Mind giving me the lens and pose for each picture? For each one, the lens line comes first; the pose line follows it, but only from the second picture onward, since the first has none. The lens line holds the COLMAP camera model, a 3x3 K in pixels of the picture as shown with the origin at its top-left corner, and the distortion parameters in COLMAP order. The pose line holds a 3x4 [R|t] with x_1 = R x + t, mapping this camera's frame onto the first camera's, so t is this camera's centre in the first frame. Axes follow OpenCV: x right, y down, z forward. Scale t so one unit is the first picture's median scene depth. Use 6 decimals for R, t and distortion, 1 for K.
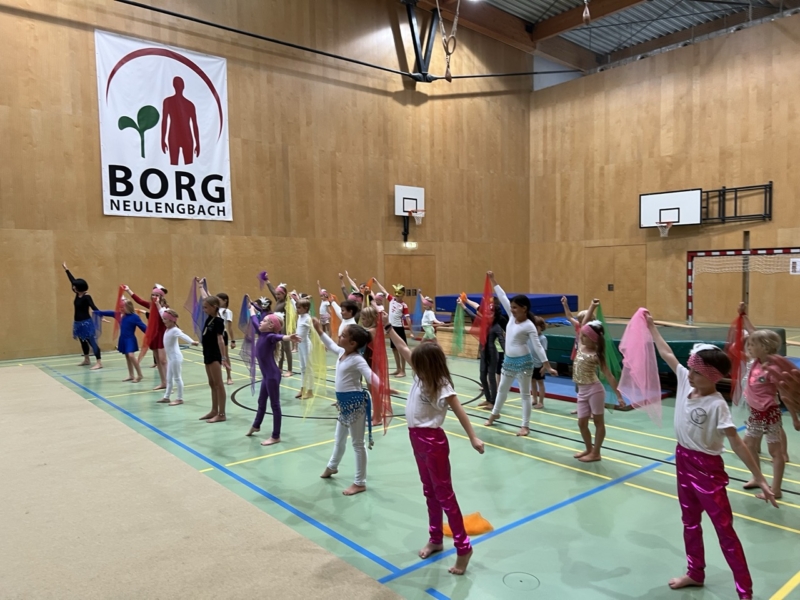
lens RADIAL K [[605.4, 0, 398.0], [0, 605.4, 298.6], [0, 0, 1]] dist [-0.005897, -0.017206]
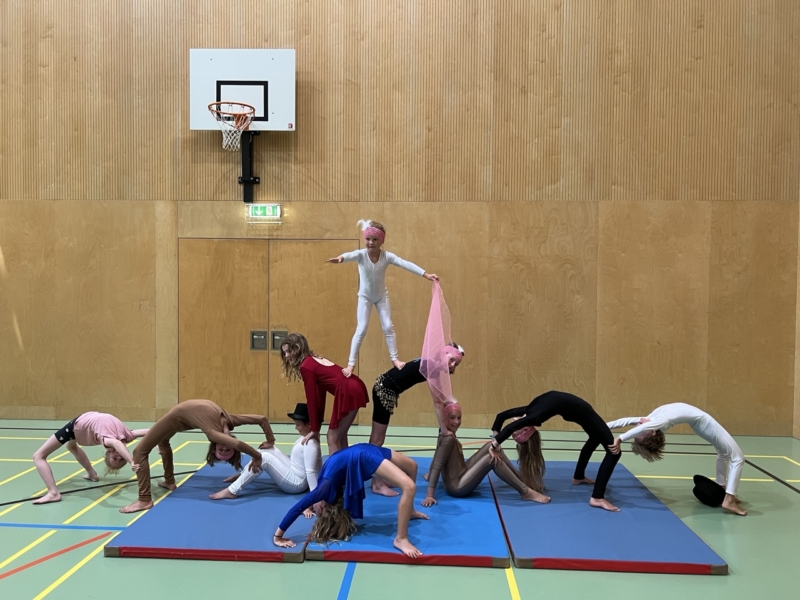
lens RADIAL K [[605.4, 0, 402.5], [0, 605.4, 298.6], [0, 0, 1]] dist [-0.005897, -0.017206]
pose [[0.729762, 0.039012, -0.682587, 0.163957], [-0.054269, 0.998526, -0.000951, -0.019628], [0.681544, 0.037737, 0.730803, 0.387902]]
